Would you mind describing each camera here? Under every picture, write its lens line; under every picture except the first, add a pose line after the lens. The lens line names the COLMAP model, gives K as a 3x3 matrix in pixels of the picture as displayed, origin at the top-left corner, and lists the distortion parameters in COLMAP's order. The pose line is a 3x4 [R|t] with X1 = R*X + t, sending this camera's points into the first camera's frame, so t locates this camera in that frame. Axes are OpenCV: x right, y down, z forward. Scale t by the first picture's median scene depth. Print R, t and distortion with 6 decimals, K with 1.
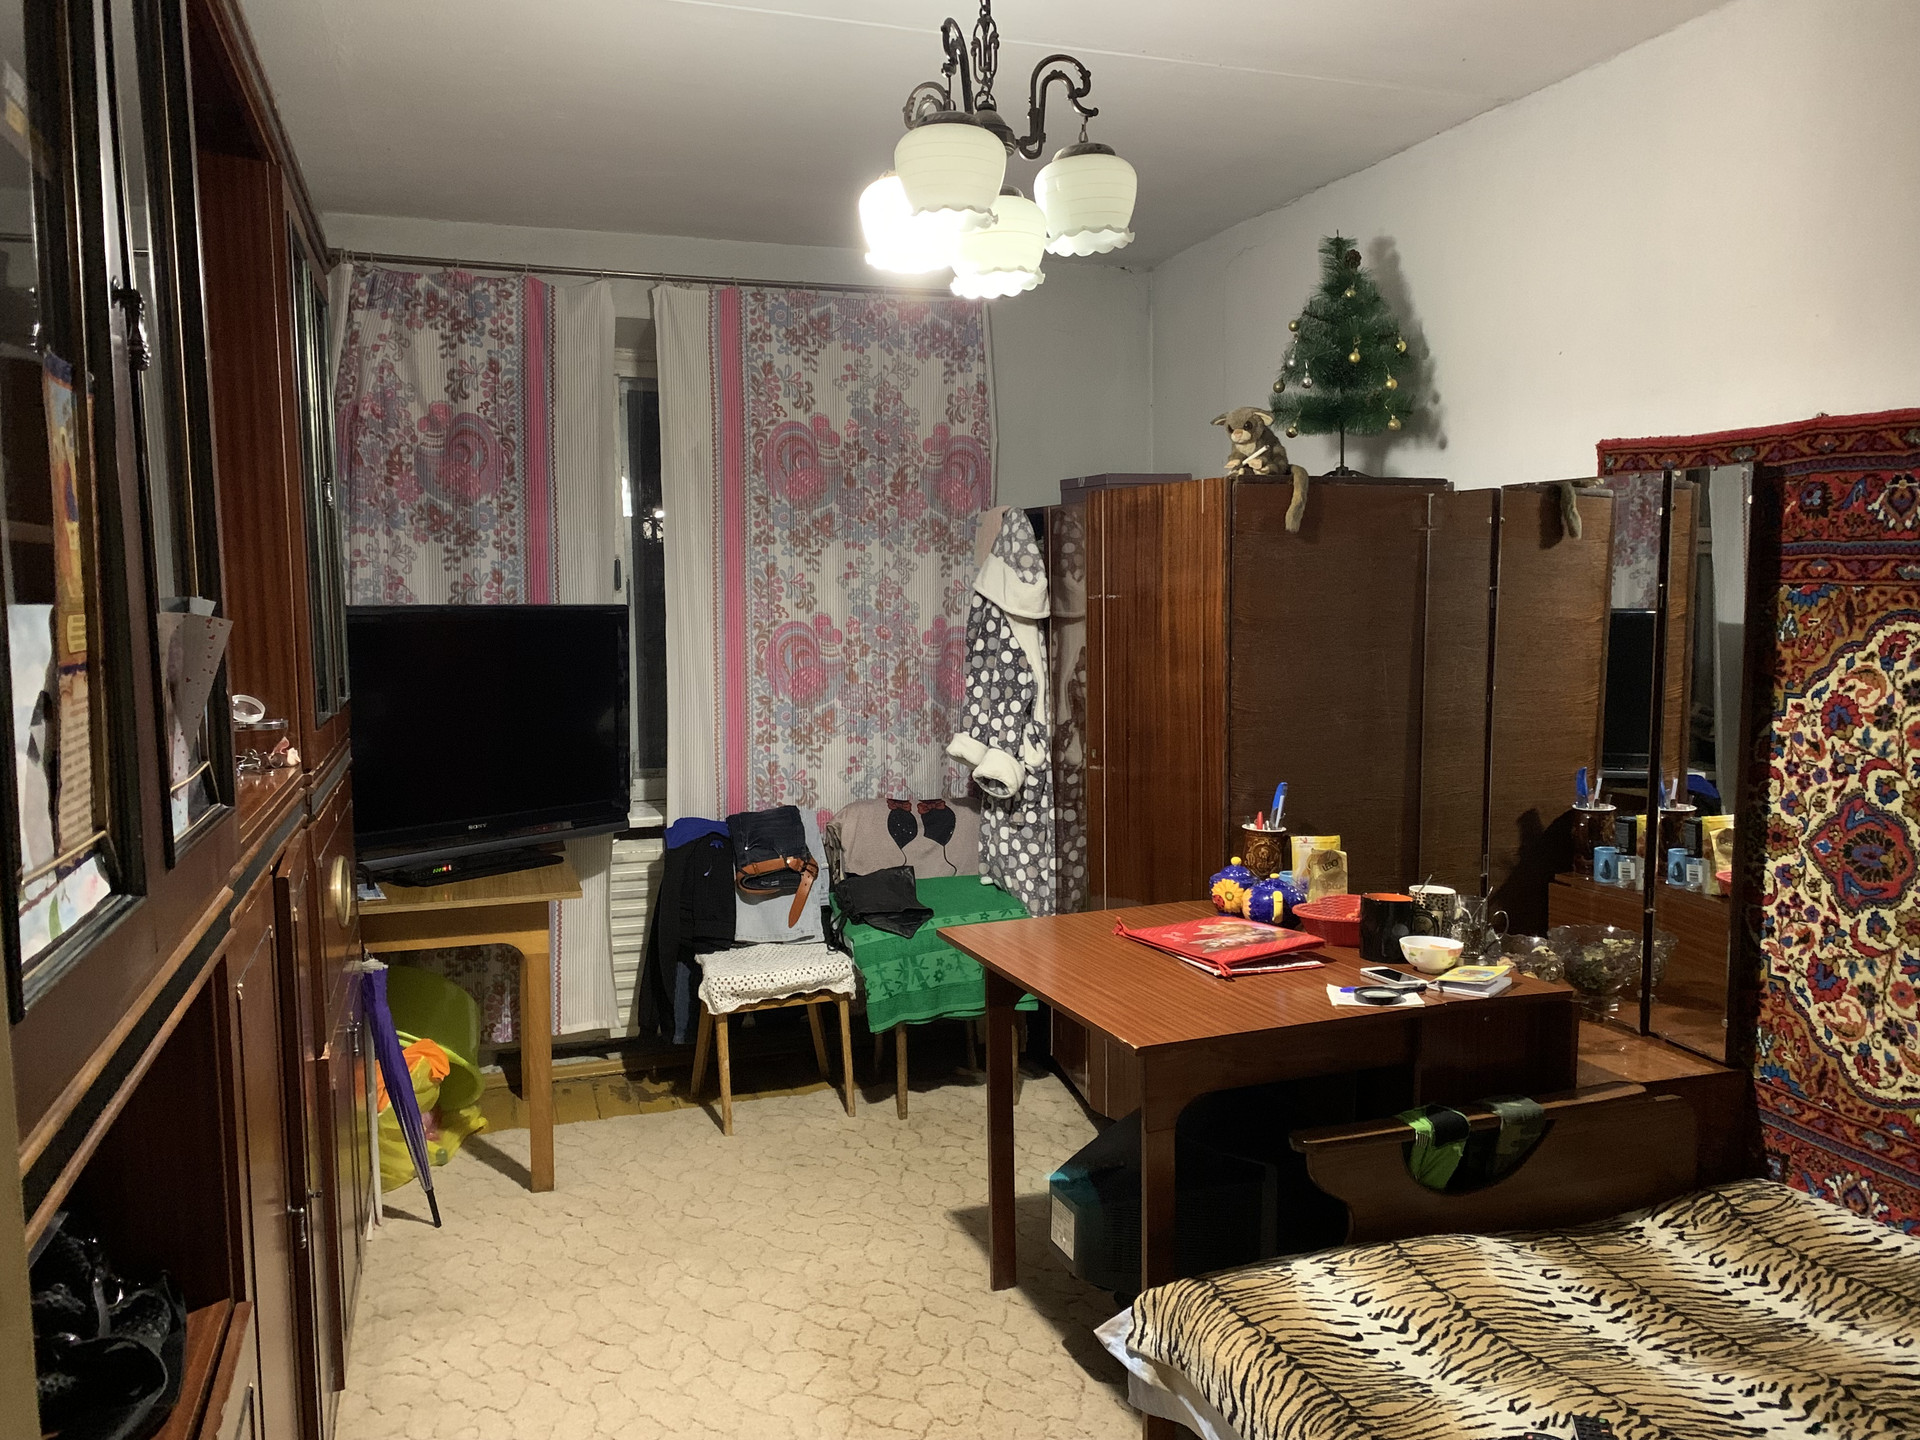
lens RADIAL K [[1461.8, 0, 958.7], [0, 1461.8, 725.3], [0, 0, 1]] dist [0.017053, -0.005835]
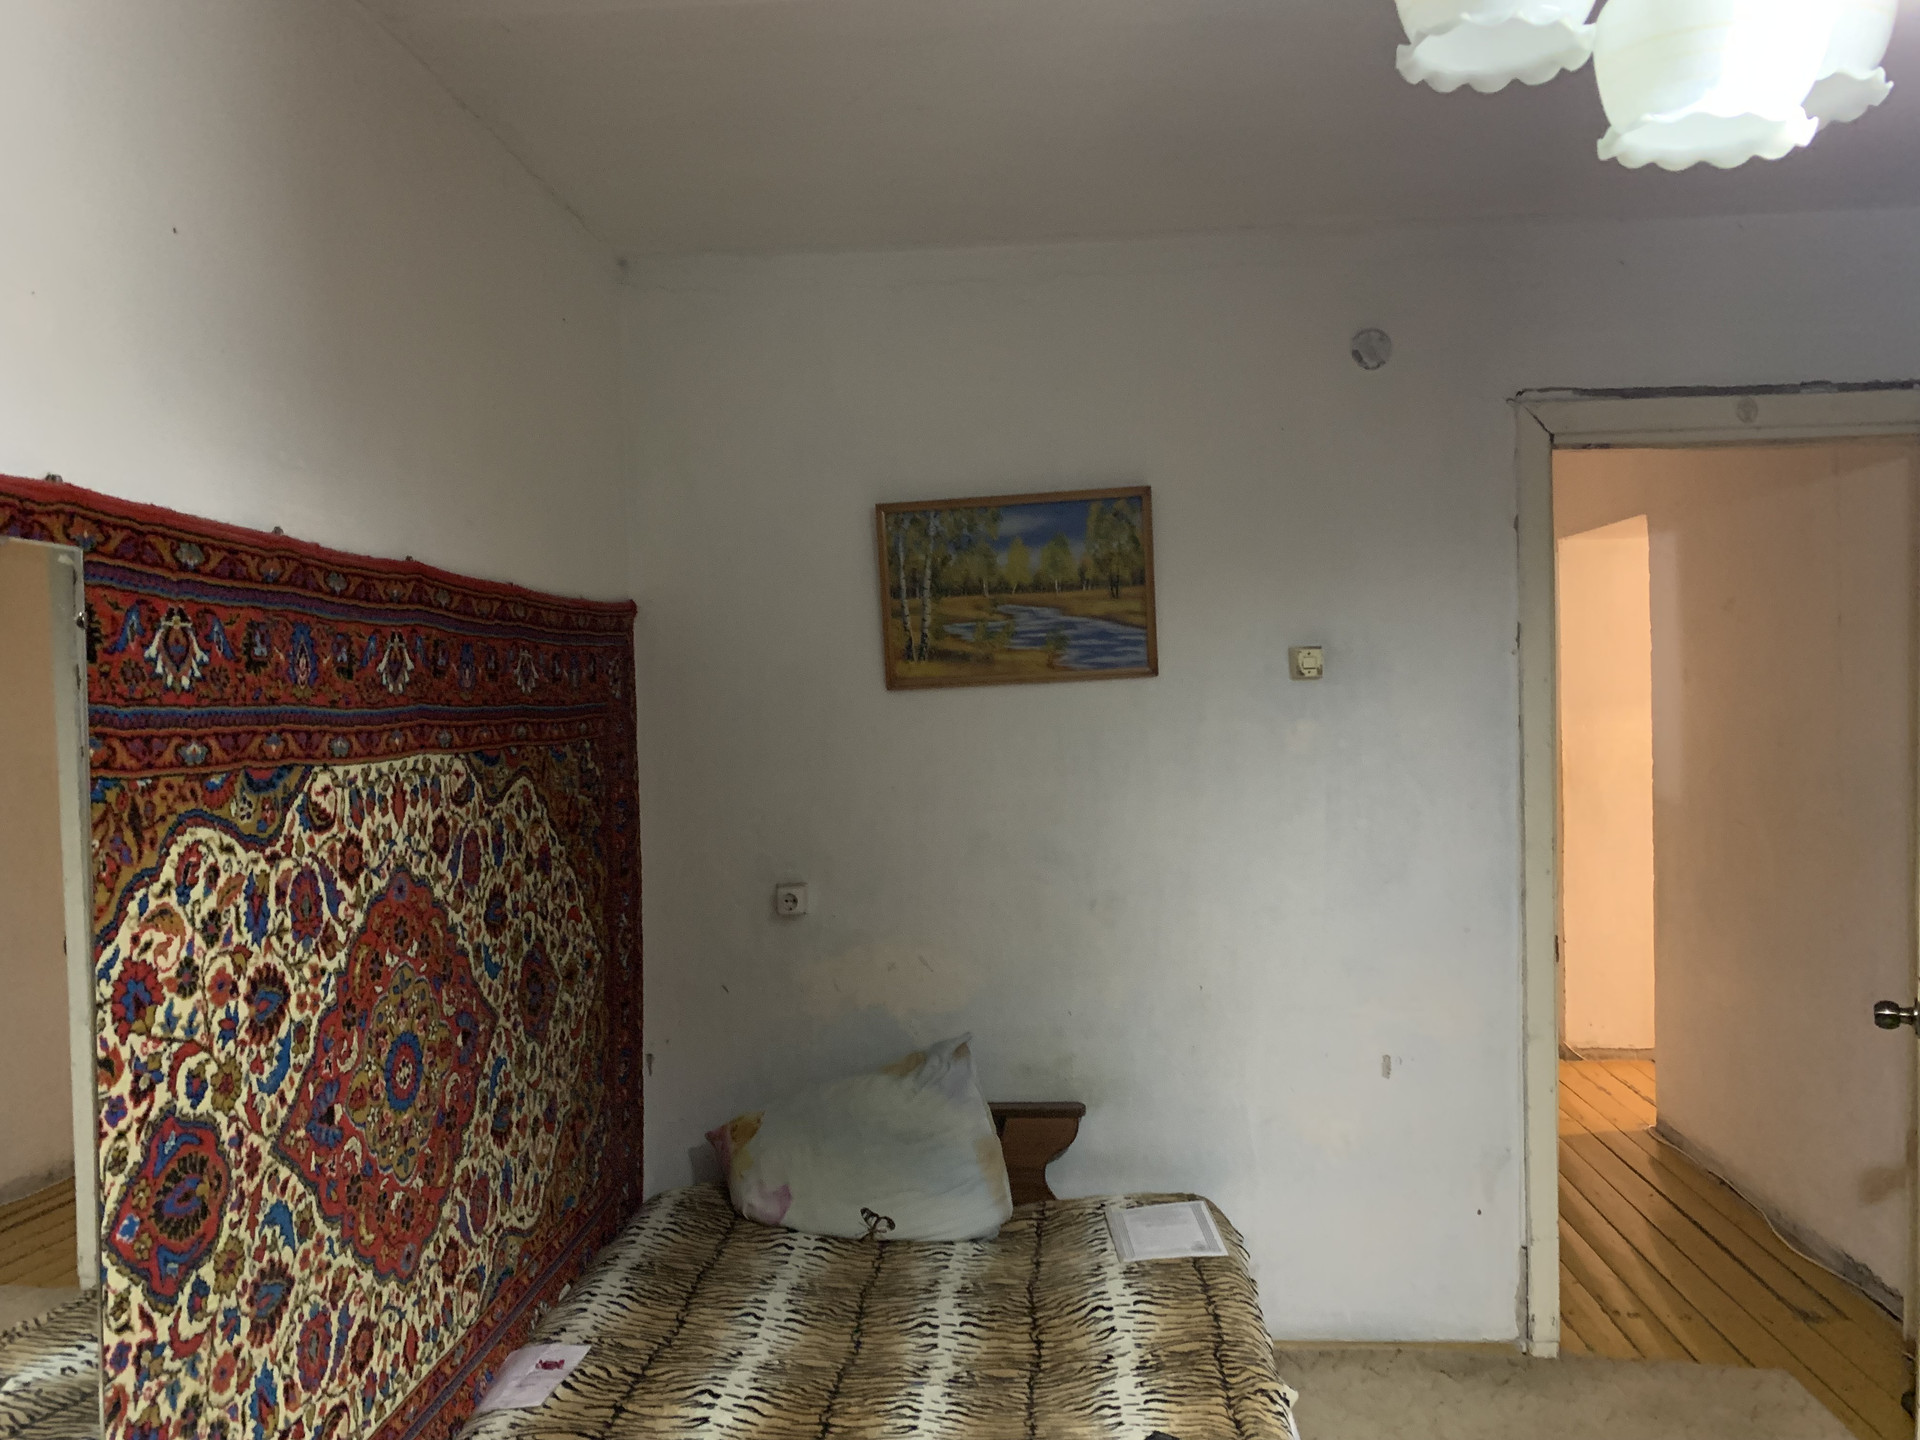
lens RADIAL K [[1461.8, 0, 961.3], [0, 1461.8, 727.1], [0, 0, 1]] dist [0.017053, -0.005835]
pose [[-0.921975, 0.015791, 0.386927, 0.060224], [0.060853, 0.992663, 0.104489, -0.159163], [-0.382438, 0.119882, -0.916171, 1.425981]]
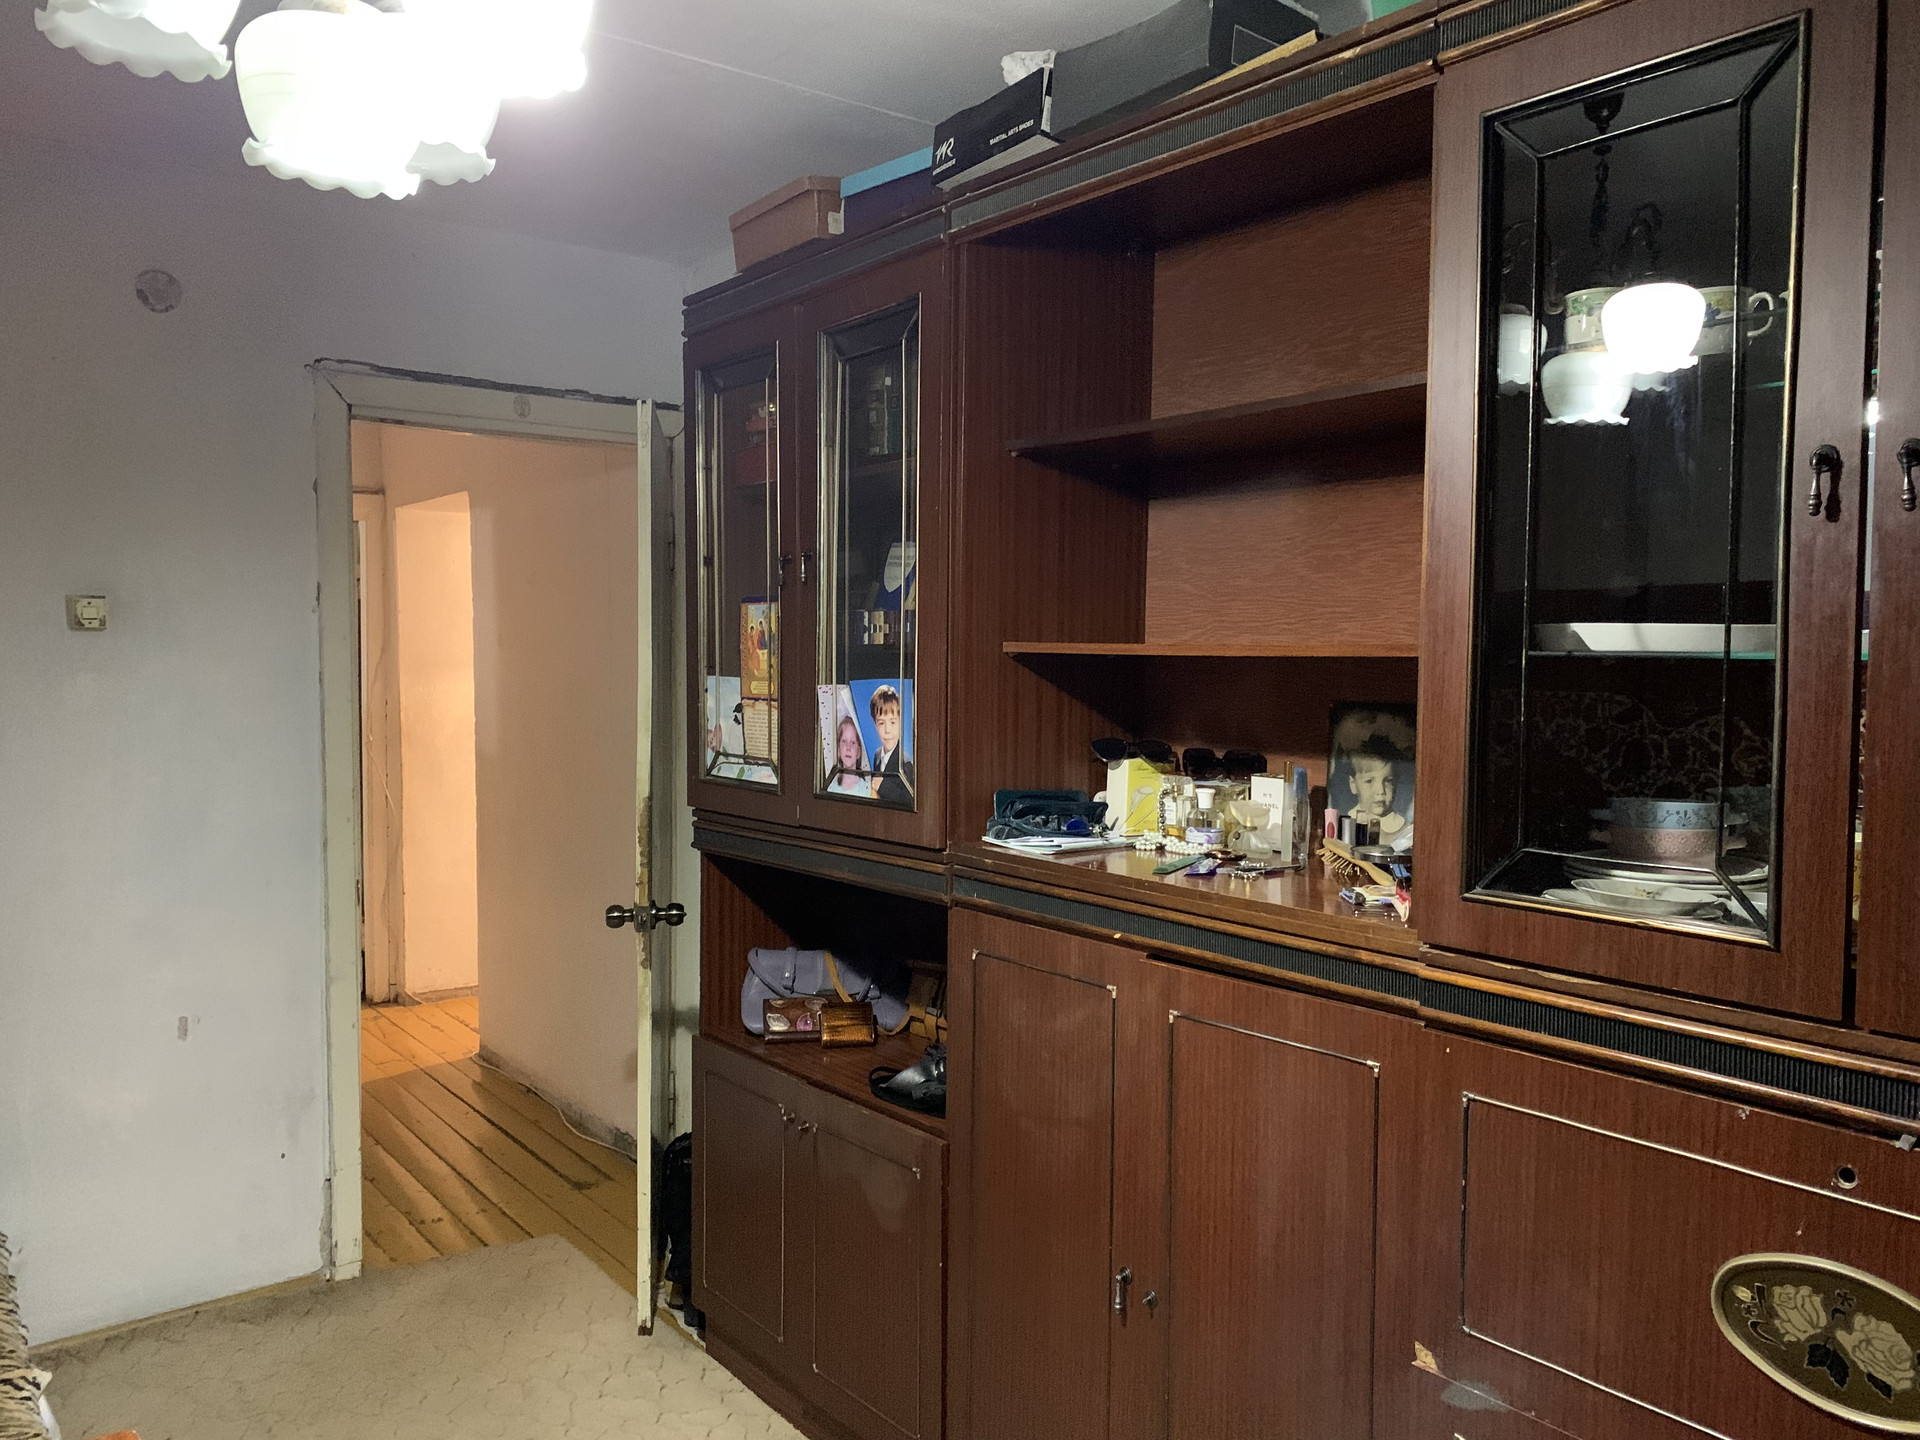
lens RADIAL K [[1461.8, 0, 961.4], [0, 1461.8, 715.4], [0, 0, 1]] dist [0.017053, -0.005835]
pose [[-0.947173, 0.020481, -0.320069, -0.209090], [-0.022934, 0.991079, 0.131287, -0.144062], [0.319902, 0.131692, -0.938253, 1.707889]]
